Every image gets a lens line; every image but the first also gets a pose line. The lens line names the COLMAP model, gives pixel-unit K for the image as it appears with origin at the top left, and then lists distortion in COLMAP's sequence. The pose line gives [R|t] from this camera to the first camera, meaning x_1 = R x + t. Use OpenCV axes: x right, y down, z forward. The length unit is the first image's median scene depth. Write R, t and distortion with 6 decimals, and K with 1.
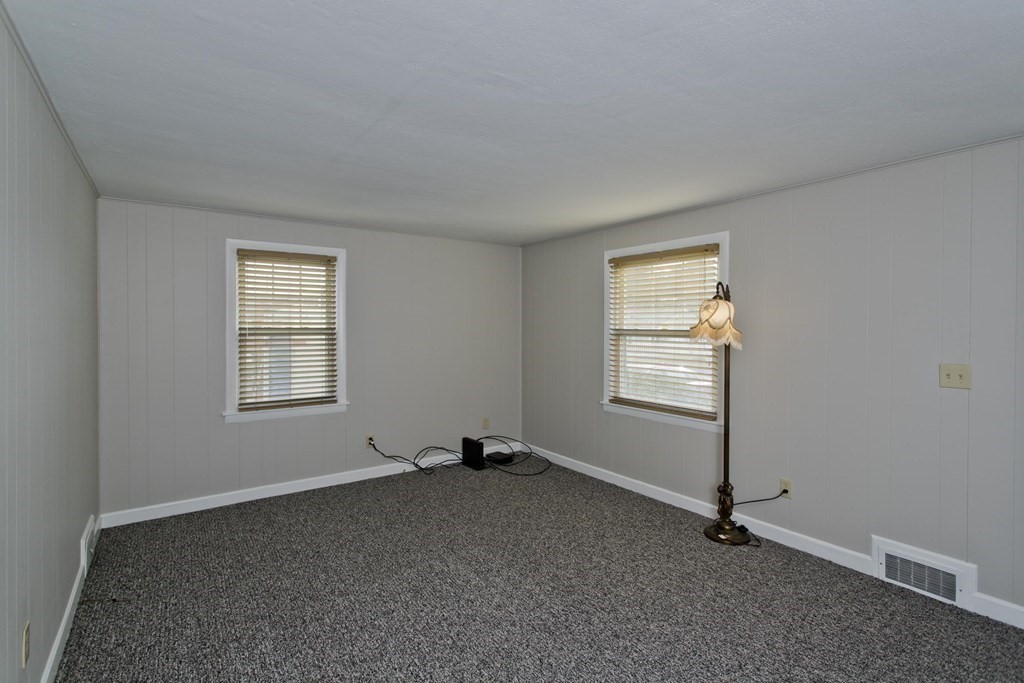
lens RADIAL K [[483.1, 0, 514.0], [0, 483.1, 321.9], [0, 0, 1]] dist [0.001671, 0.000329]
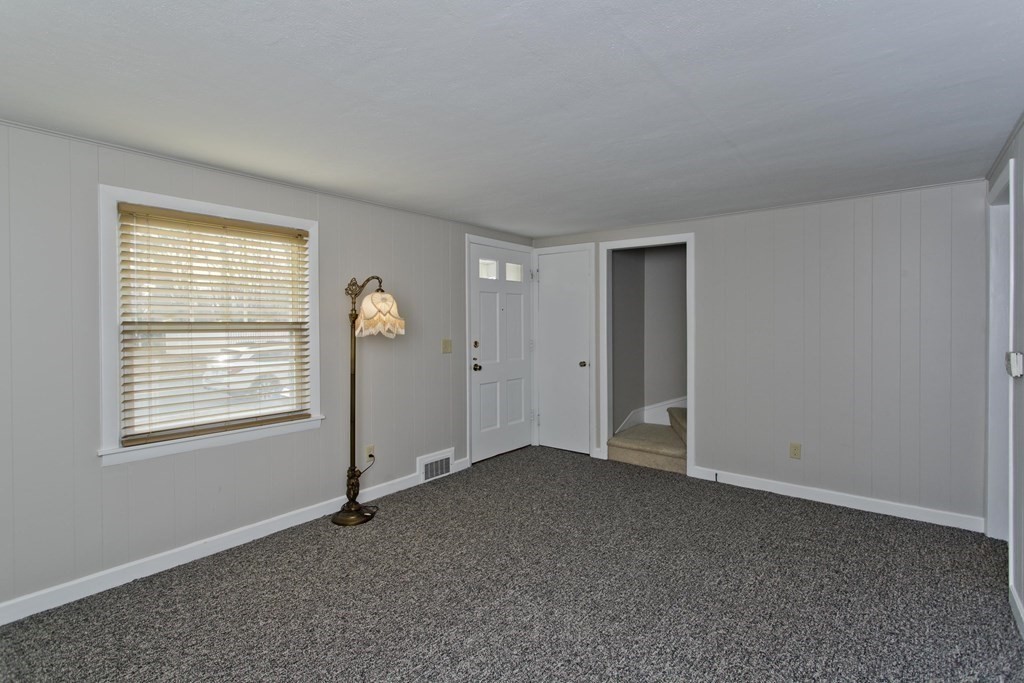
lens RADIAL K [[483.1, 0, 514.0], [0, 483.1, 321.9], [0, 0, 1]] dist [0.001671, 0.000329]
pose [[-0.264108, 0.002492, 0.964490, -0.716291], [-0.005313, 0.999978, -0.004039, 0.022294], [-0.964478, -0.006191, -0.264089, 1.016117]]
